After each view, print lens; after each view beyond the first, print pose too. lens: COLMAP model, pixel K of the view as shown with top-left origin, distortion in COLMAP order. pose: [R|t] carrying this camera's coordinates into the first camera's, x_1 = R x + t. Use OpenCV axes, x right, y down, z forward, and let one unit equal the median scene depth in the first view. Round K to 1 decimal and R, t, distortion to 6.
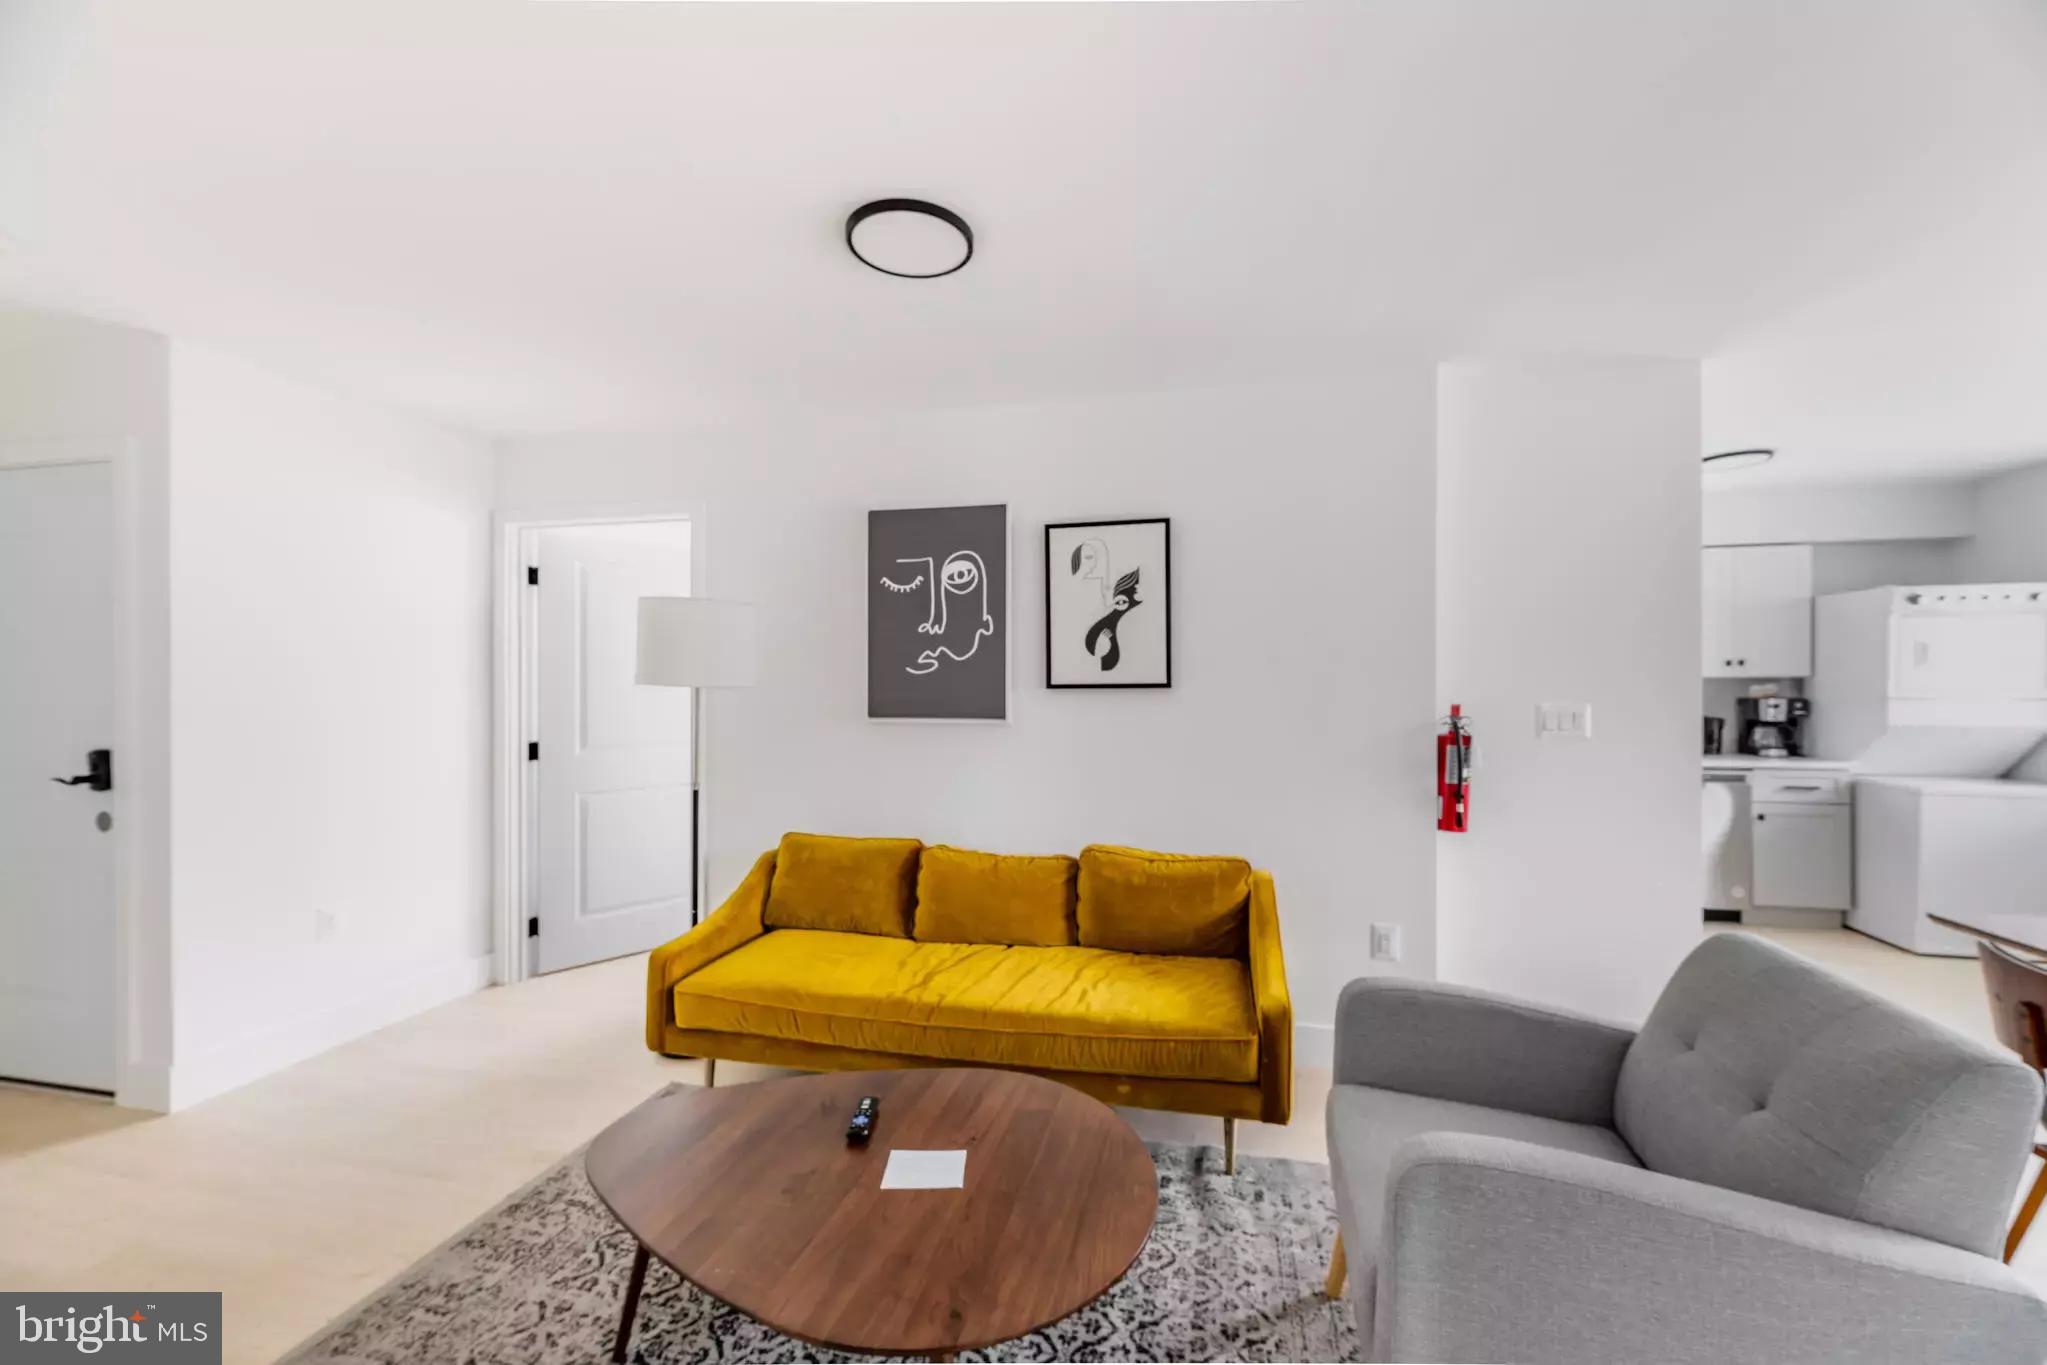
lens RADIAL K [[787.9, 0, 1019.1], [0, 787.9, 686.0], [0, 0, 1]] dist [0.001683, -0.000165]
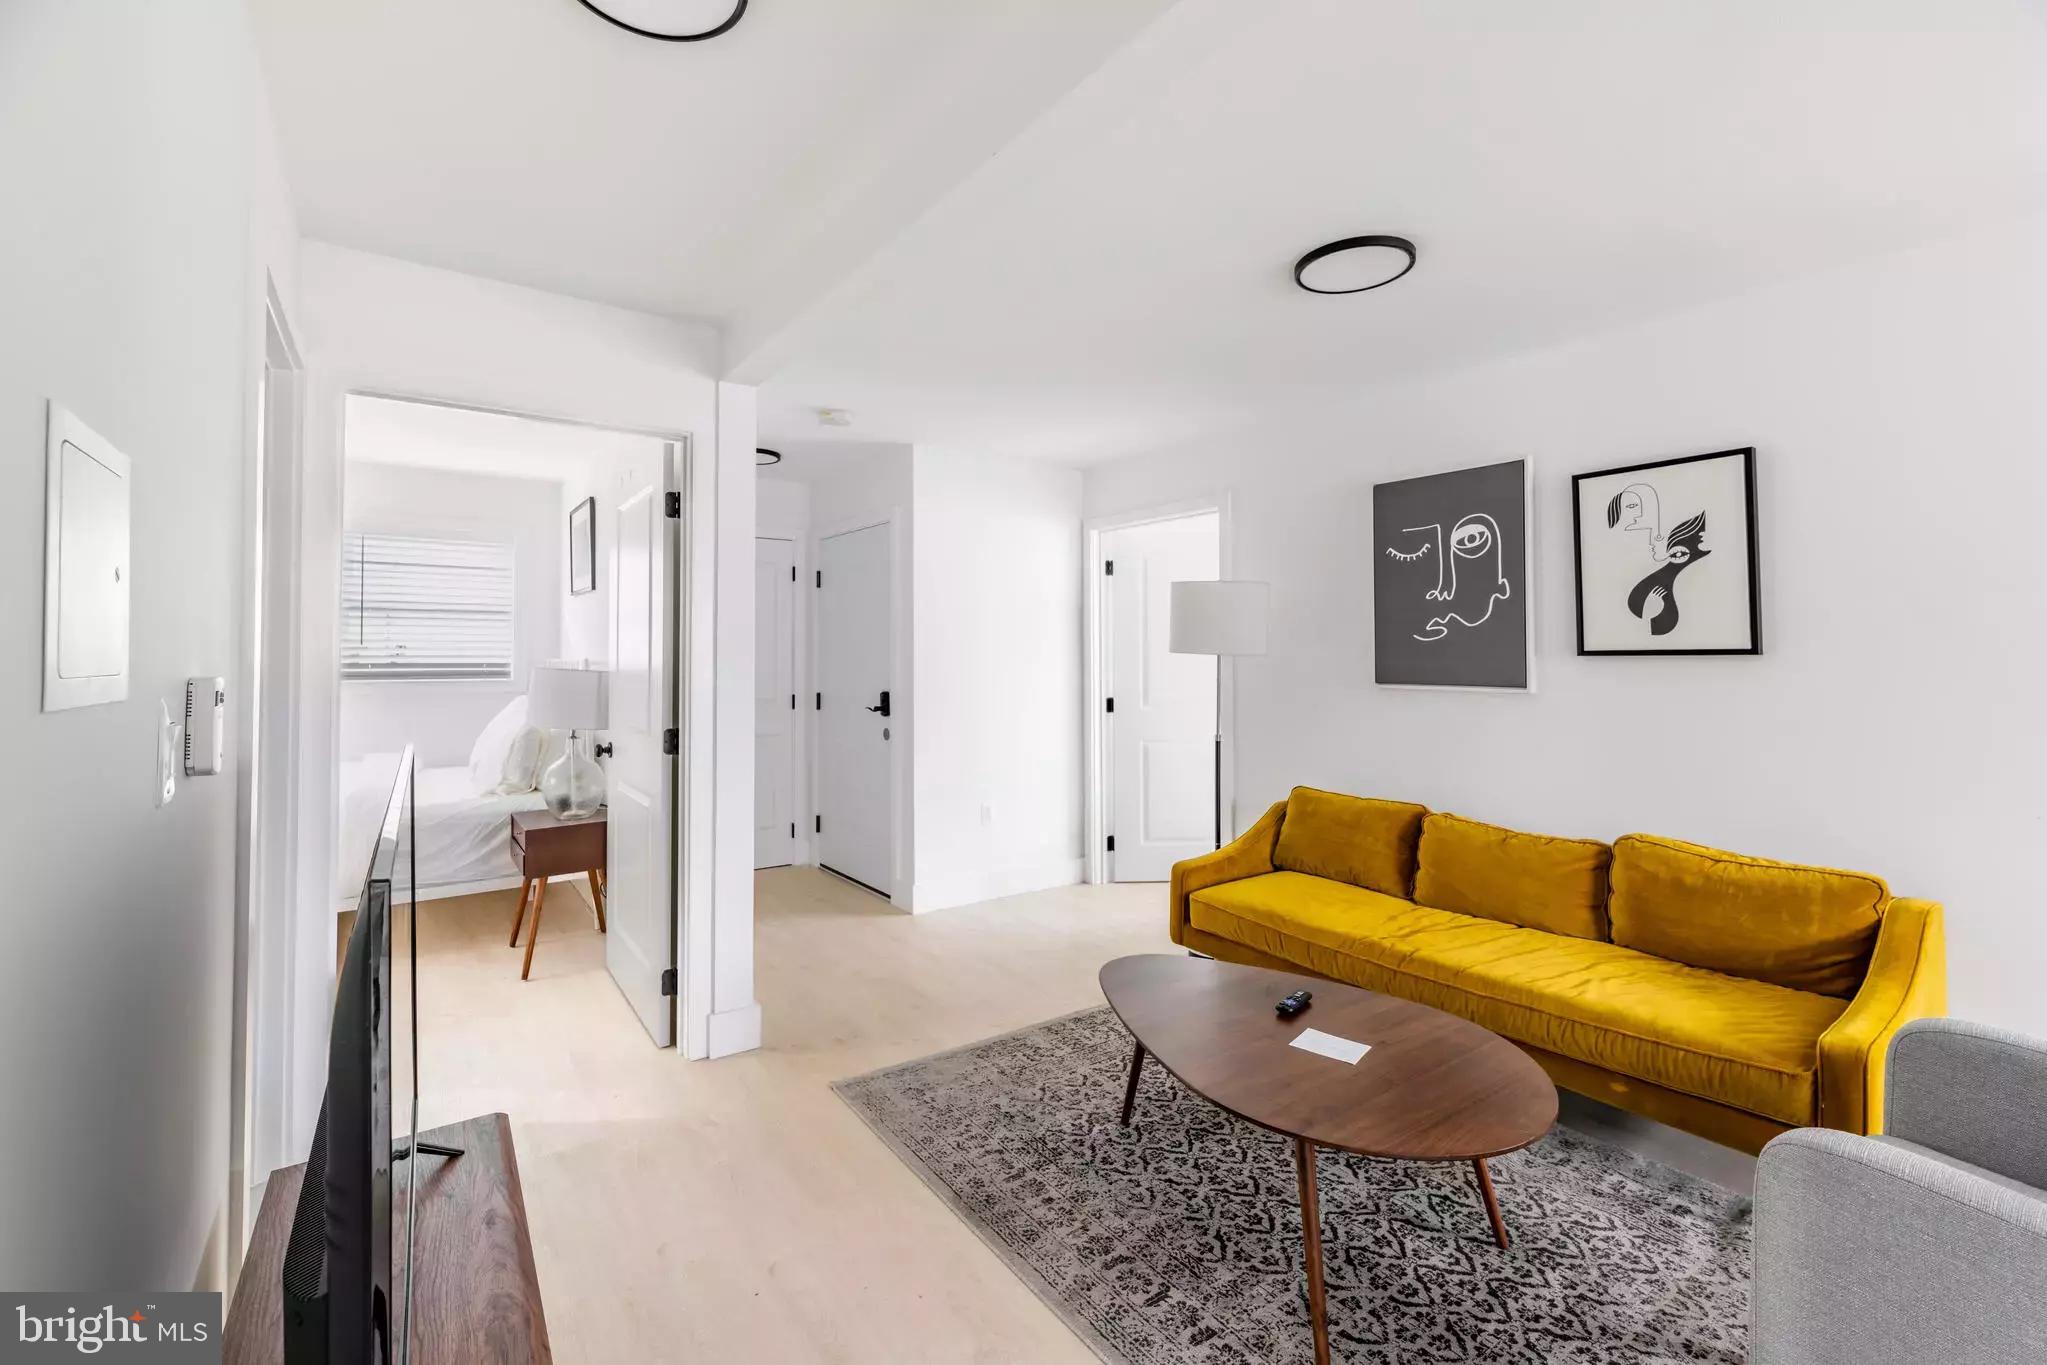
lens RADIAL K [[839.2, 0, 1054.1], [0, 839.2, 641.0], [0, 0, 1]] dist [-0.000859, -0.000258]
pose [[0.788825, -0.011319, -0.614514, 0.168734], [0.001941, 0.999871, -0.015925, 0.000792], [0.614615, 0.011370, 0.788745, -0.145197]]
